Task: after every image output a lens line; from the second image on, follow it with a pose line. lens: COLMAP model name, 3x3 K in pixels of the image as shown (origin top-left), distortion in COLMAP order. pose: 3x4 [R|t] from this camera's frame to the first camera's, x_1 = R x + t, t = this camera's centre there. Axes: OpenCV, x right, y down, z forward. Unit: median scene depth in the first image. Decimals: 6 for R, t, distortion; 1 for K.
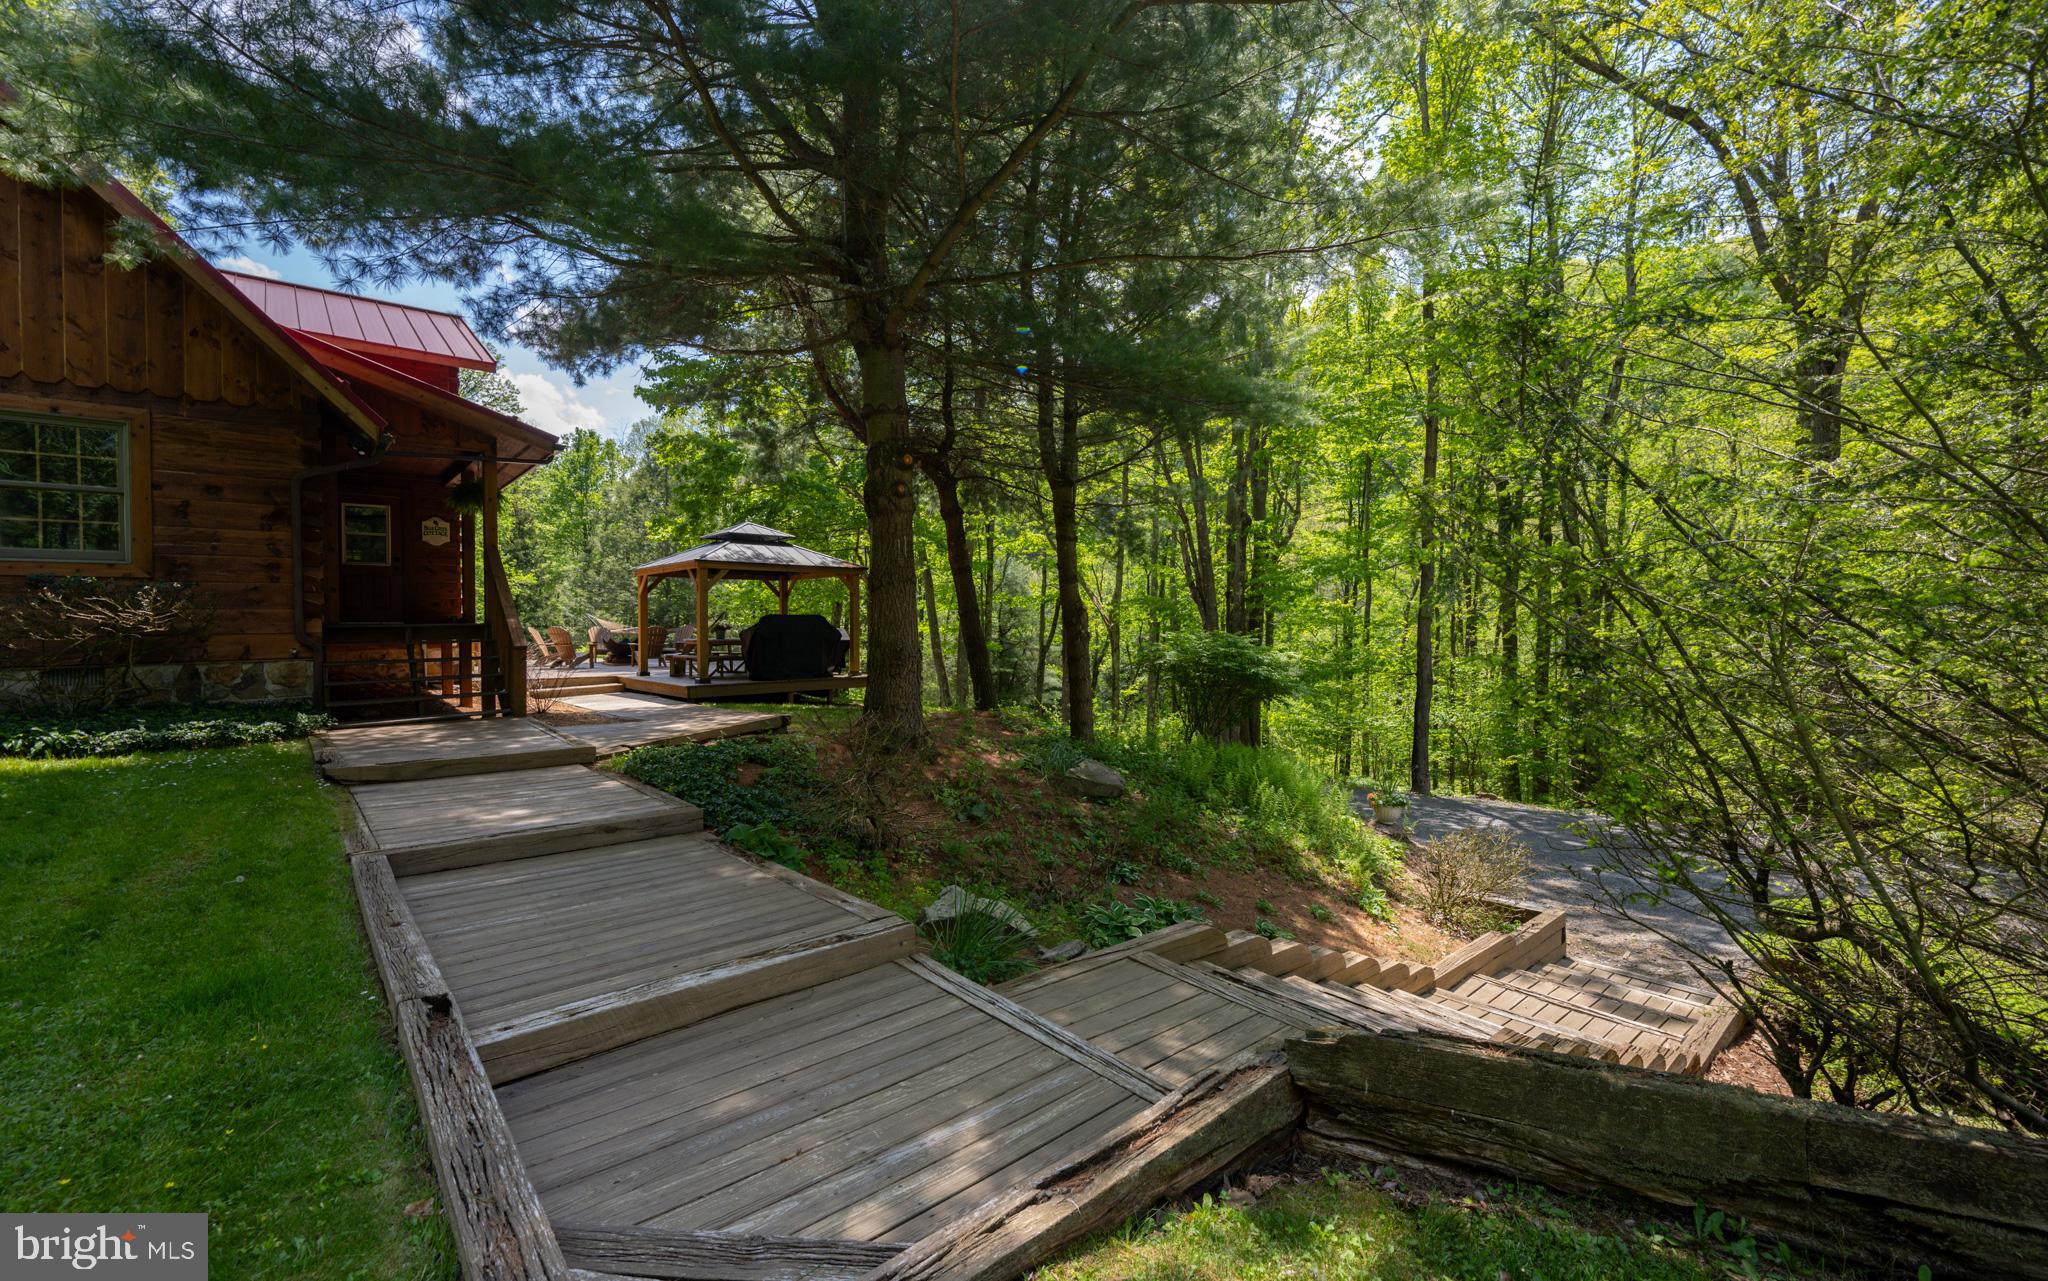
lens RADIAL K [[805.5, 0, 1024.0], [0, 805.5, 640.5], [0, 0, 1]] dist [-0.000057, -0.000196]
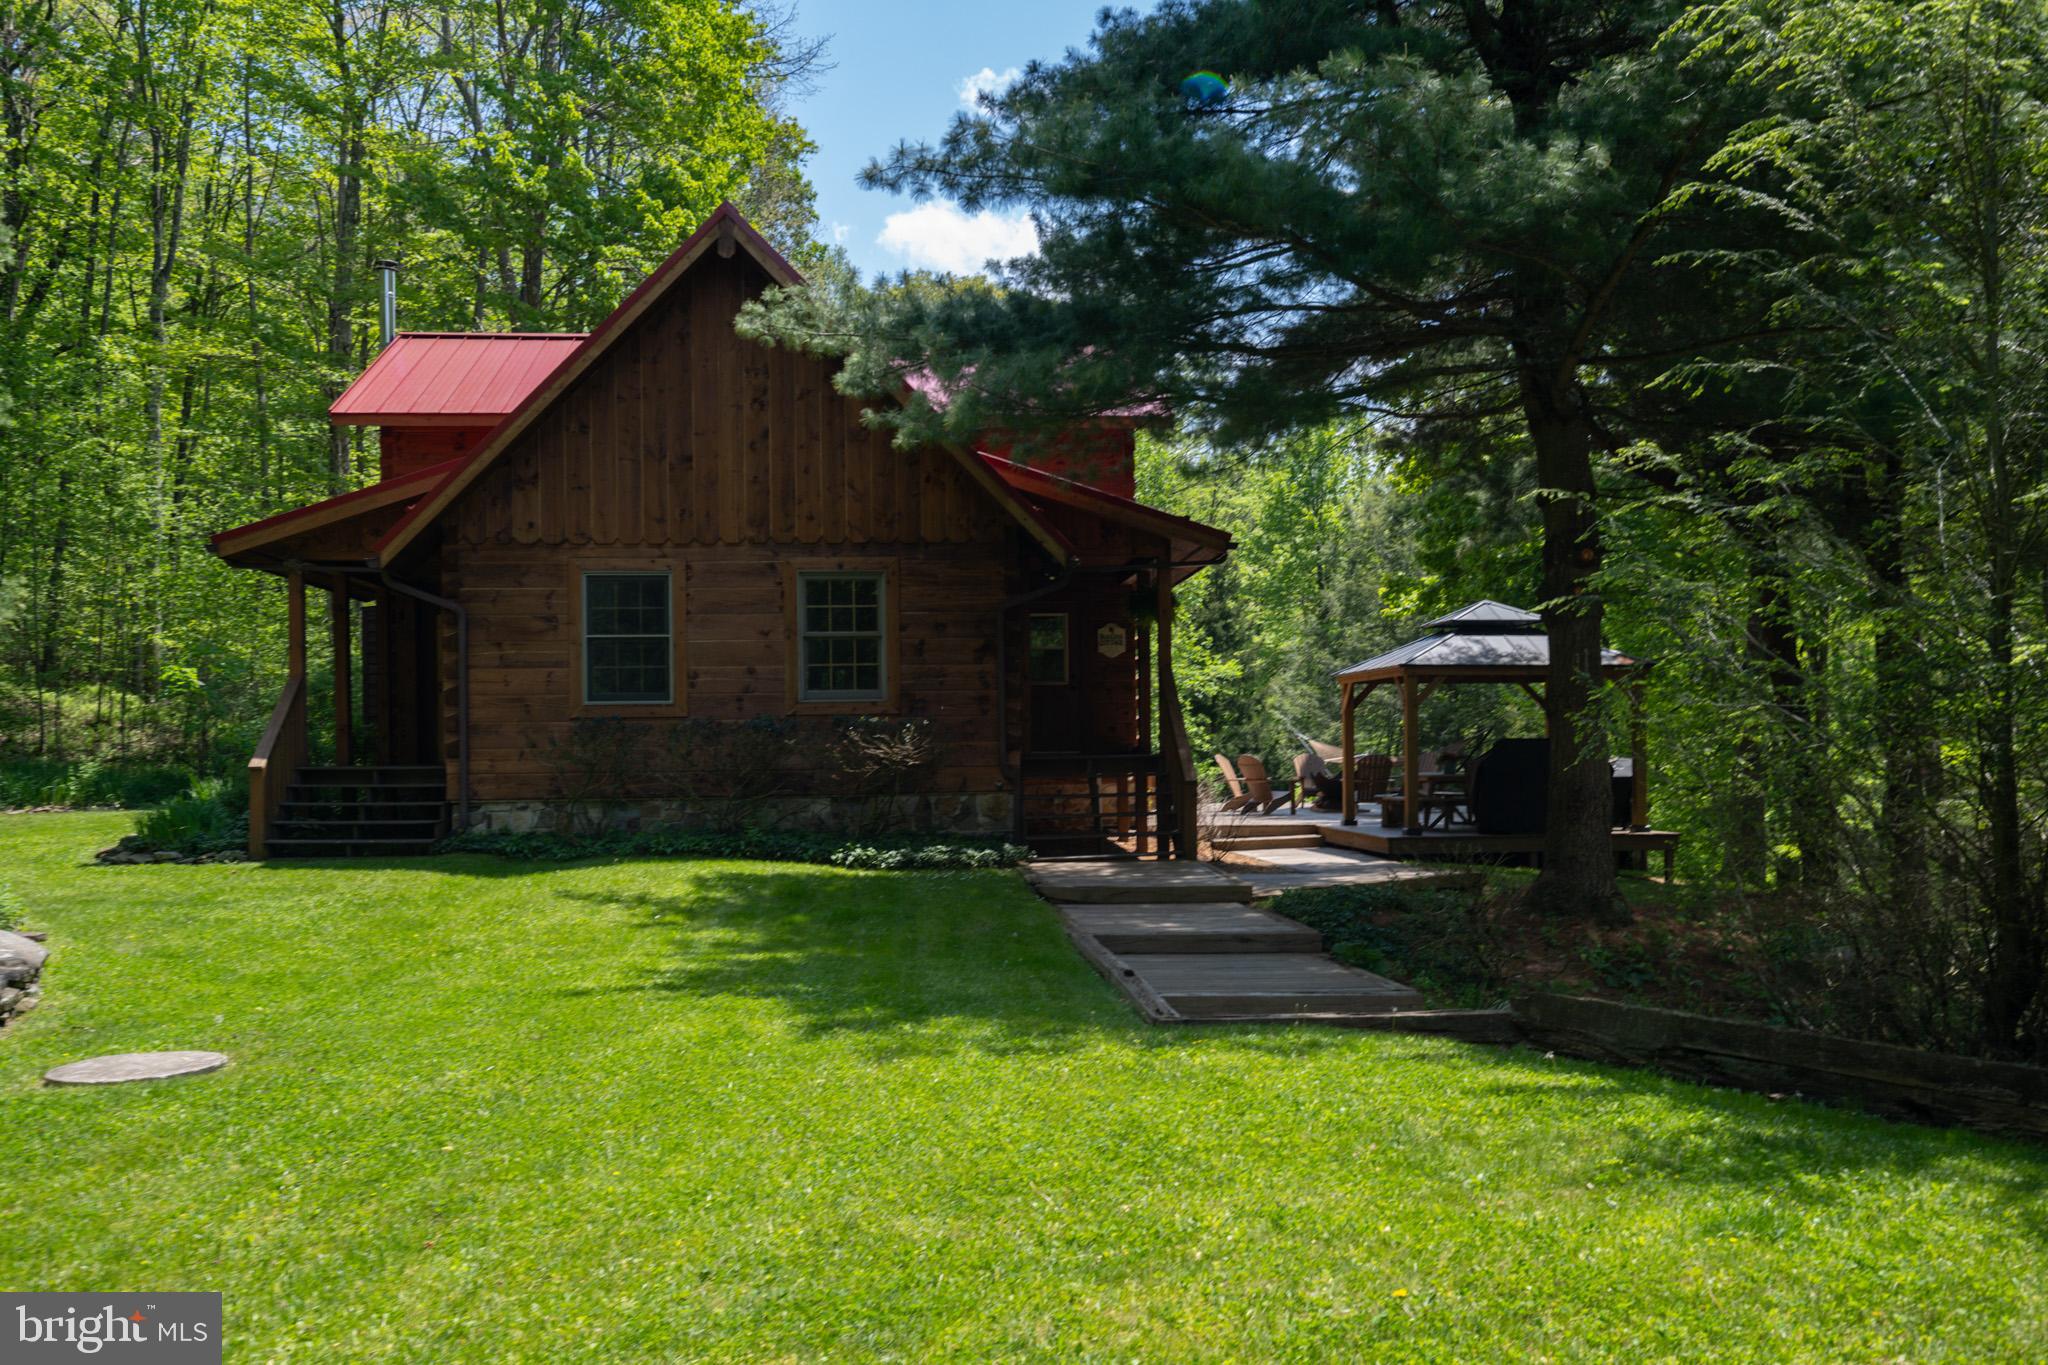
lens RADIAL K [[1782.0, 0, 1024.0], [0, 1782.0, 682.5], [0, 0, 1]] dist [-0.000586, -0.000115]
pose [[0.782445, -0.026227, -0.622167, 0.488761], [-0.006377, 0.998723, -0.050119, -0.001432], [0.622687, 0.043183, 0.781279, -0.702037]]
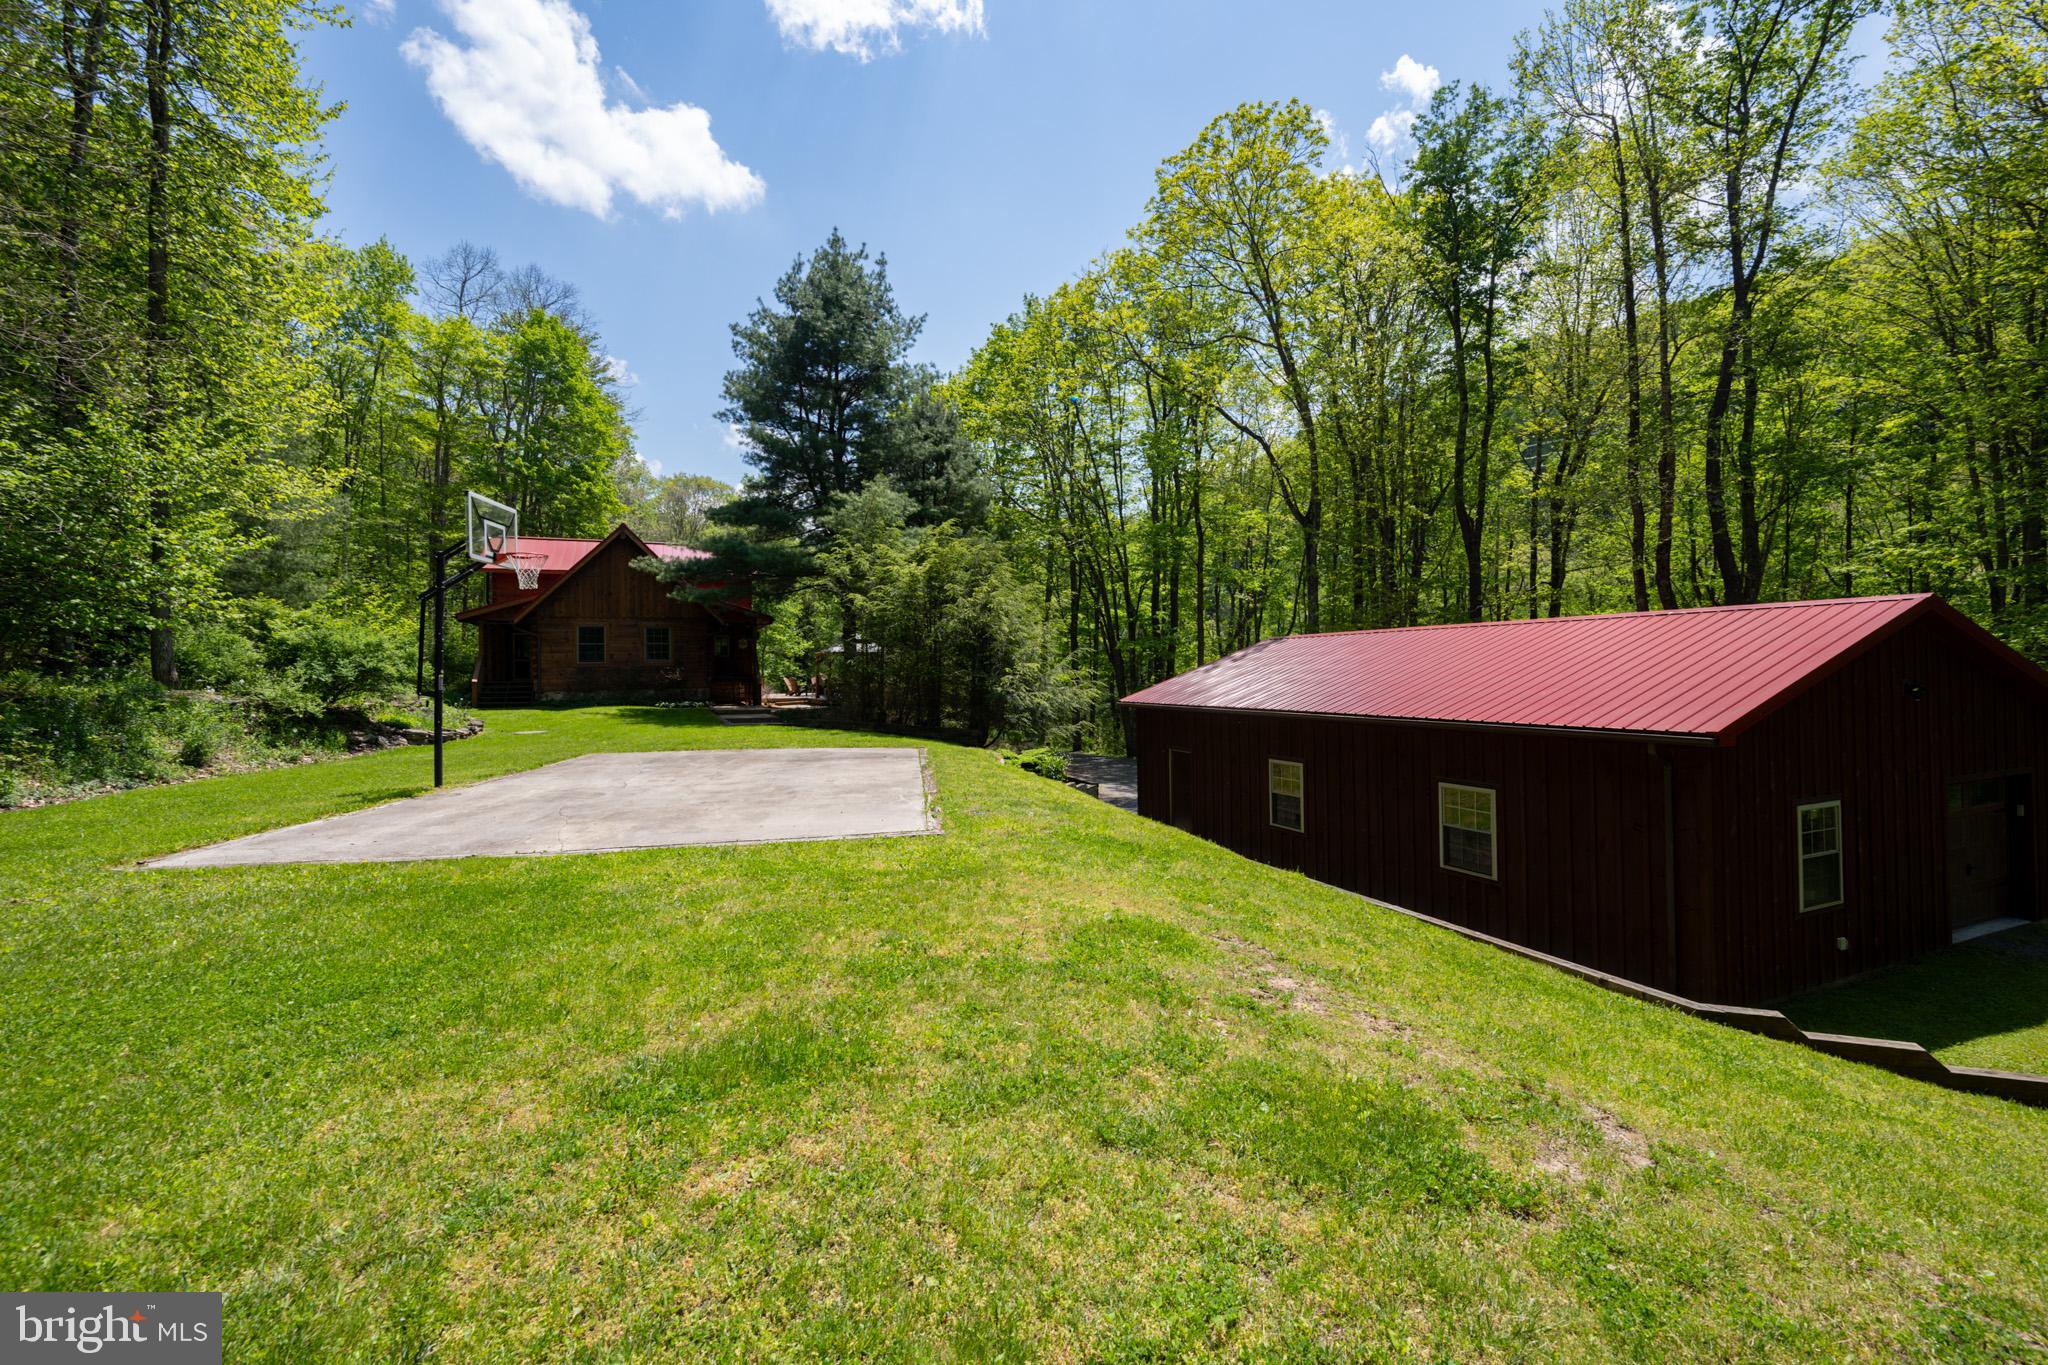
lens RADIAL K [[870.5, 0, 1024.0], [0, 870.5, 682.5], [0, 0, 1]] dist [-0.000090, -0.000032]
pose [[0.938394, 0.001107, -0.345566, 2.053382], [-0.004066, 0.999961, -0.007838, 0.028006], [0.345543, 0.008760, 0.938362, -2.469081]]
